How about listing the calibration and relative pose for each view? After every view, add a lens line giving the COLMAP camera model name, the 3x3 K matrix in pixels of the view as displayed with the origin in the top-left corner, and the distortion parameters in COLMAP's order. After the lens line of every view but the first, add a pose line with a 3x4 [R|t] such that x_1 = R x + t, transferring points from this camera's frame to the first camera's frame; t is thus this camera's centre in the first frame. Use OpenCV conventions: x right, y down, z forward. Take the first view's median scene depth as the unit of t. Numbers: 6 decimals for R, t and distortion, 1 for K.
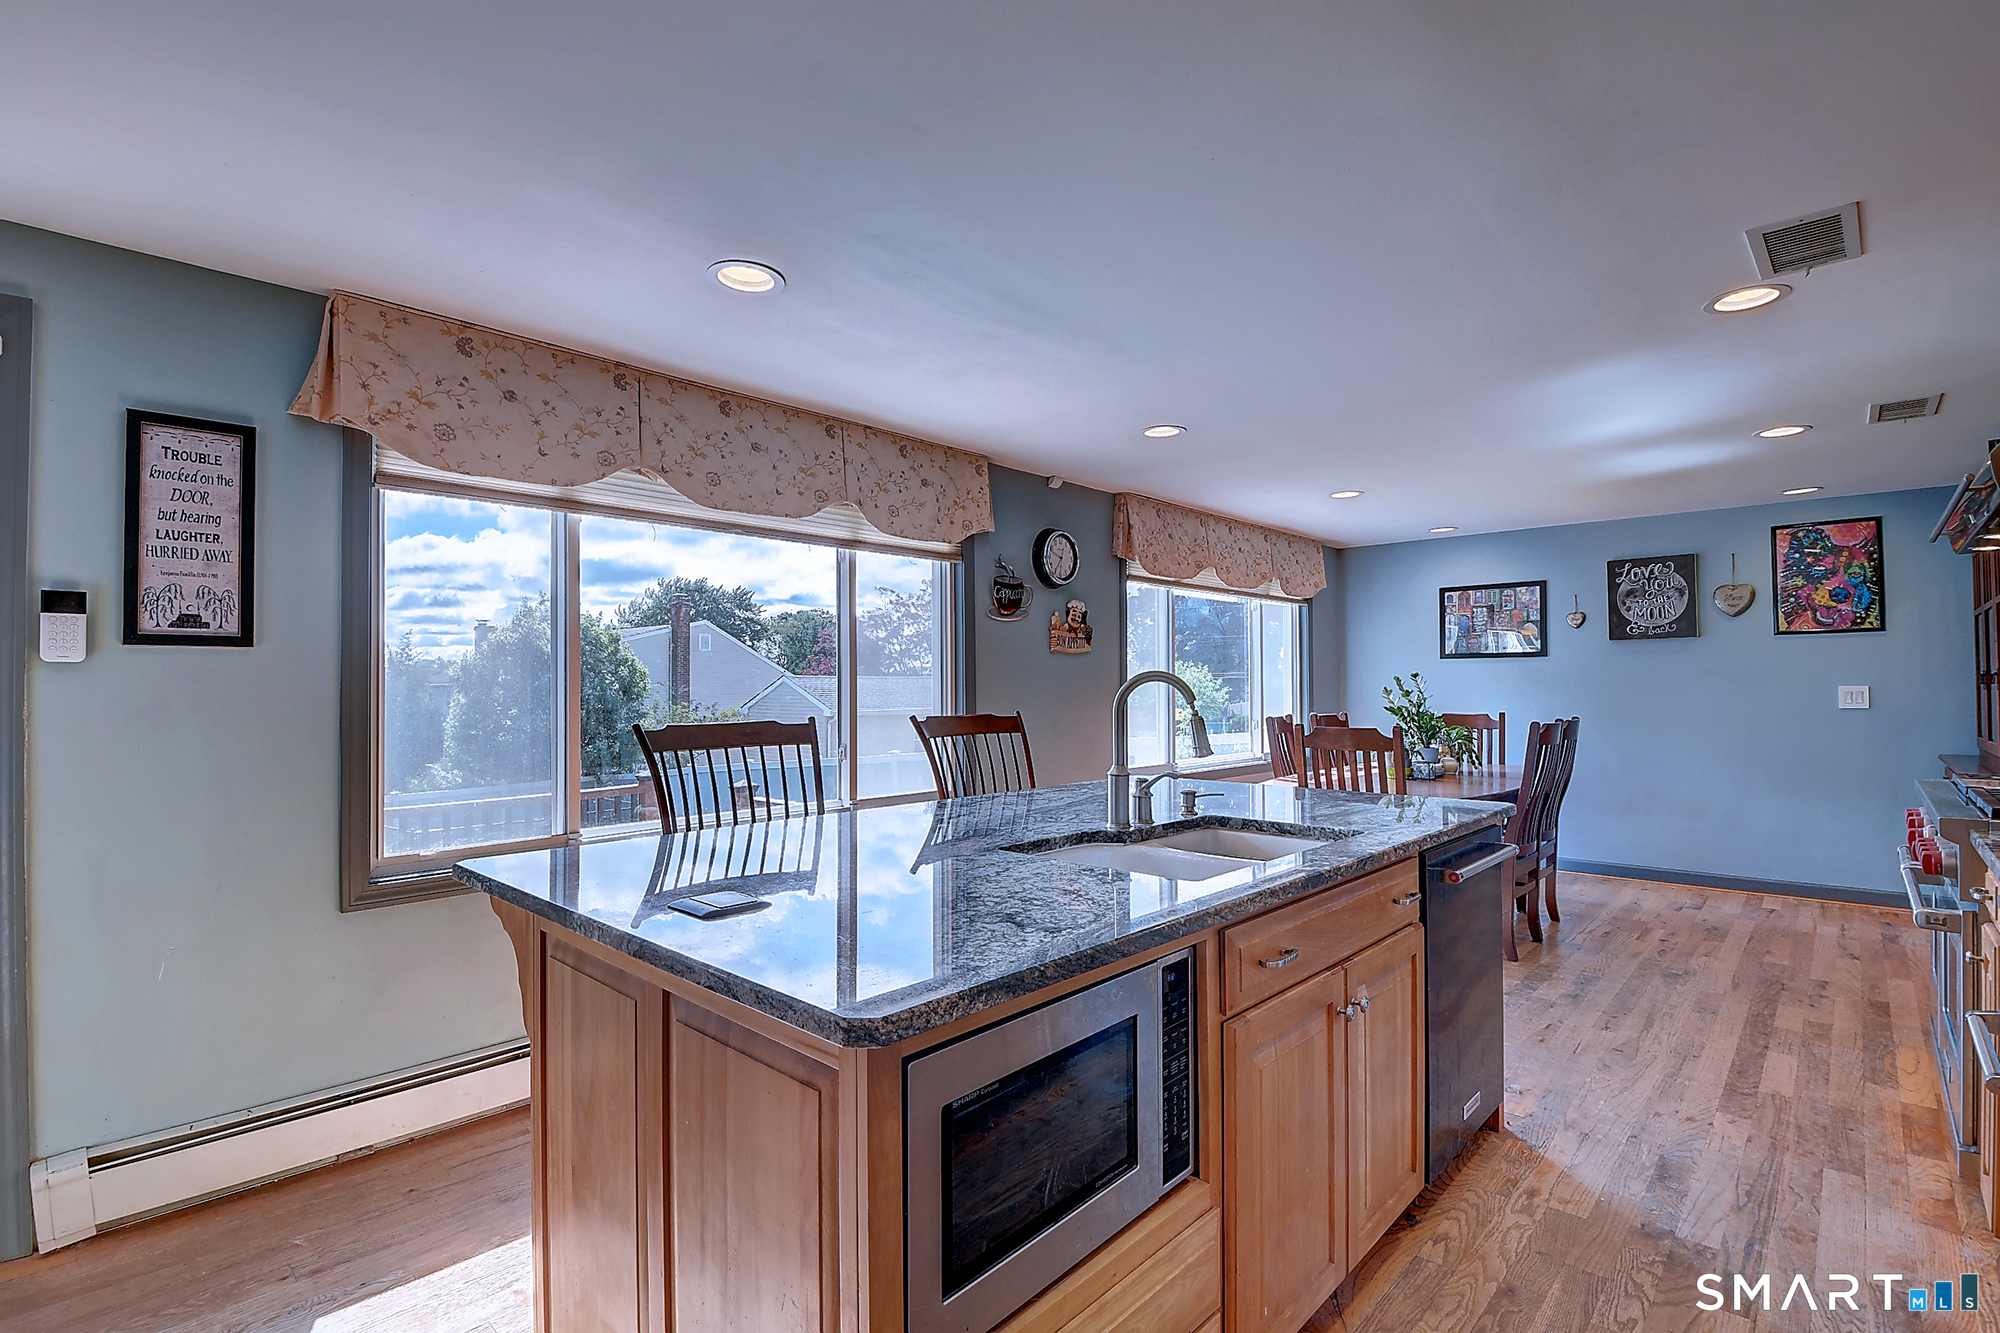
lens RADIAL K [[893.8, 0, 998.3], [0, 893.8, 677.0], [0, 0, 1]] dist [-0.017254, -0.002548]
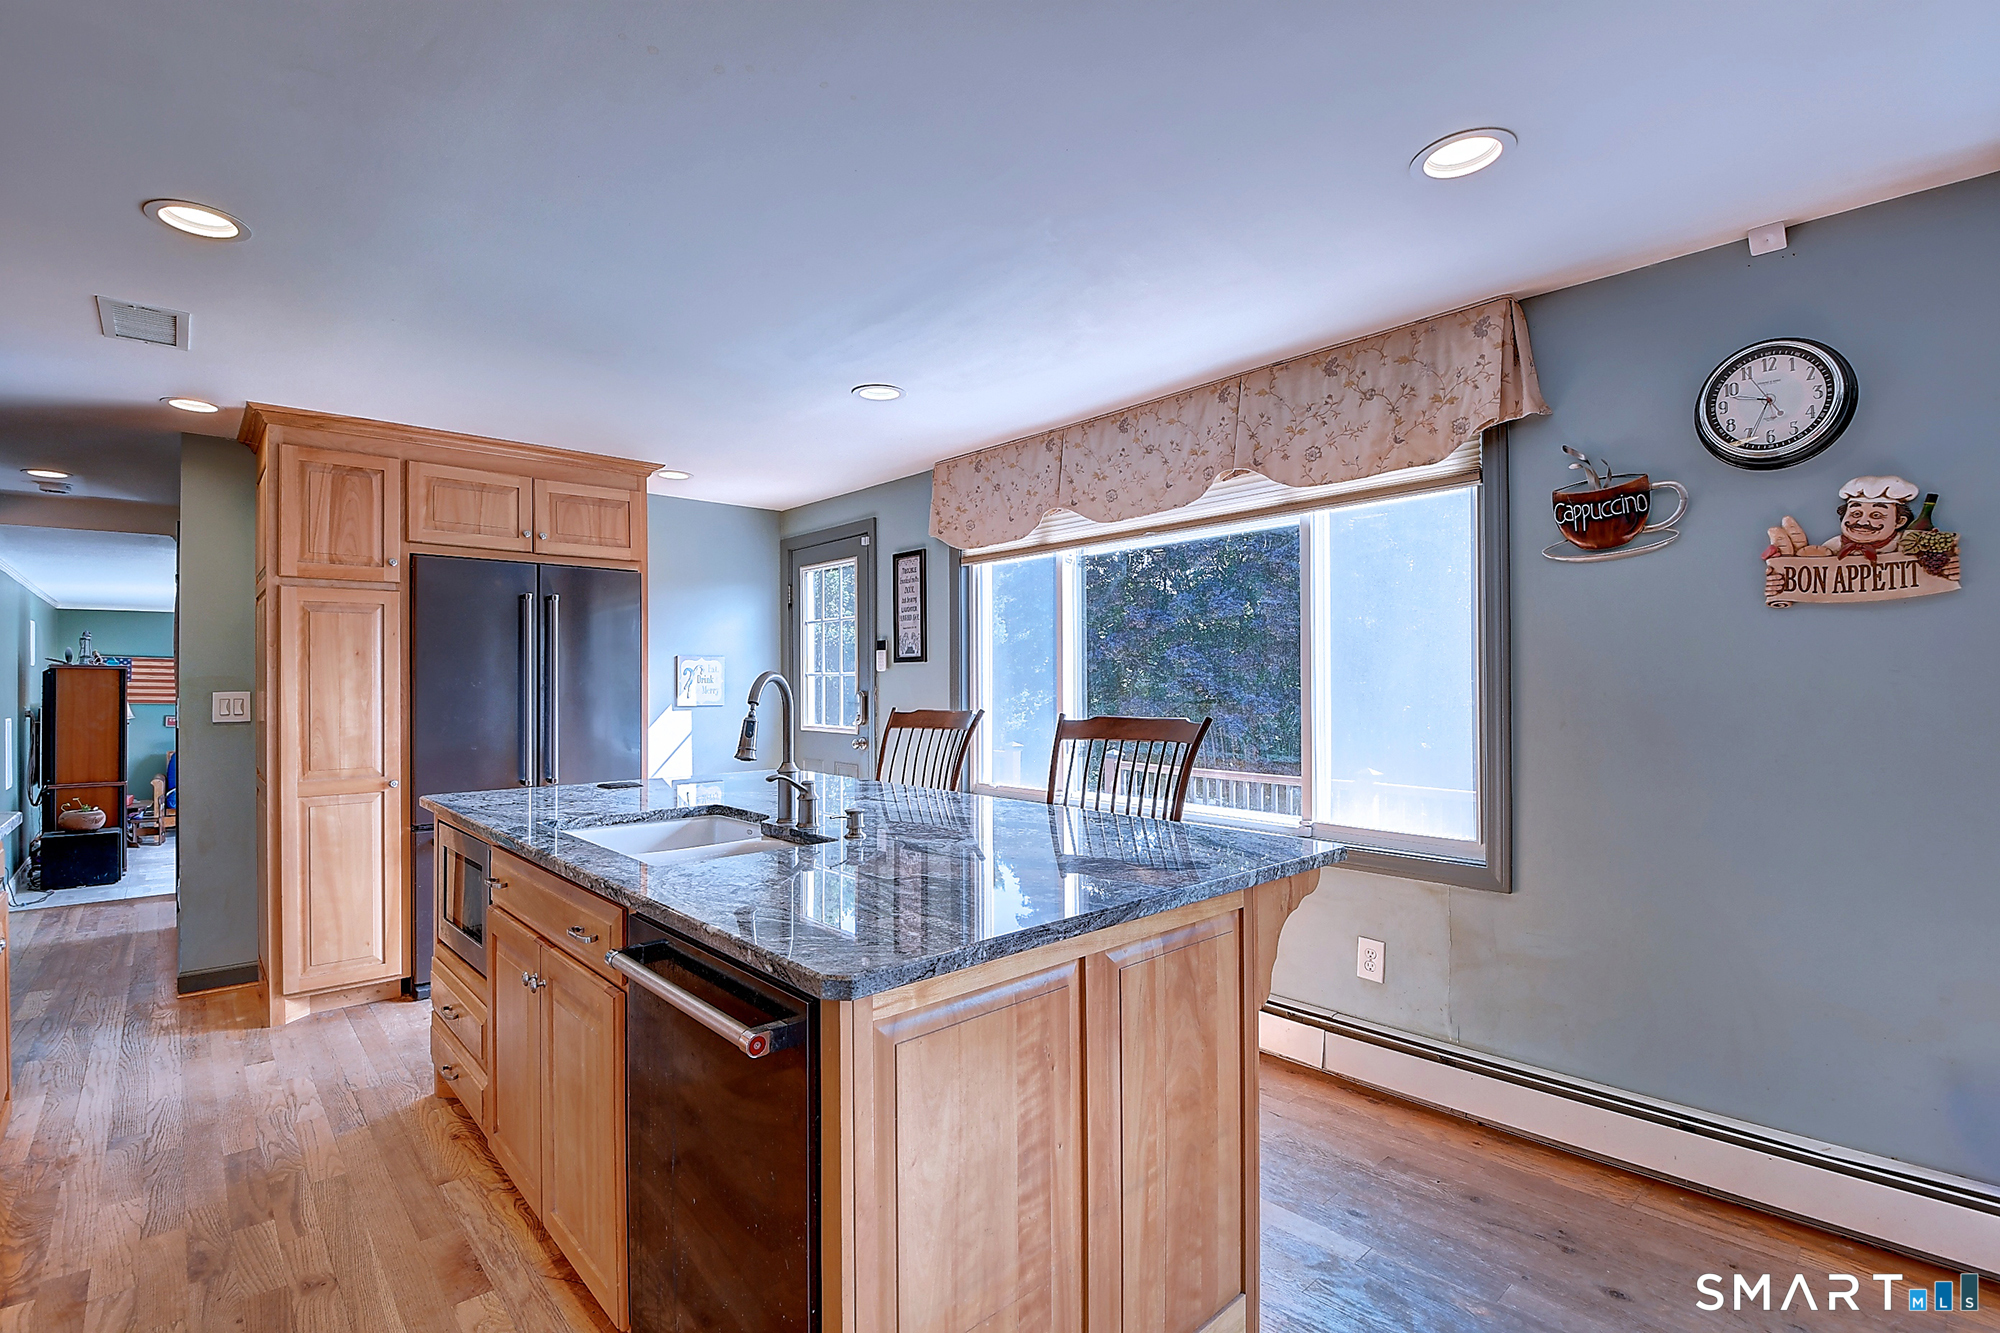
lens RADIAL K [[893.8, 0, 999.7], [0, 893.8, 671.4], [0, 0, 1]] dist [-0.017254, -0.002548]
pose [[-0.064049, -0.010335, -0.997893, 0.350205], [0.014305, 0.999834, -0.011273, 0.003701], [0.997844, -0.014997, -0.063891, 0.406213]]
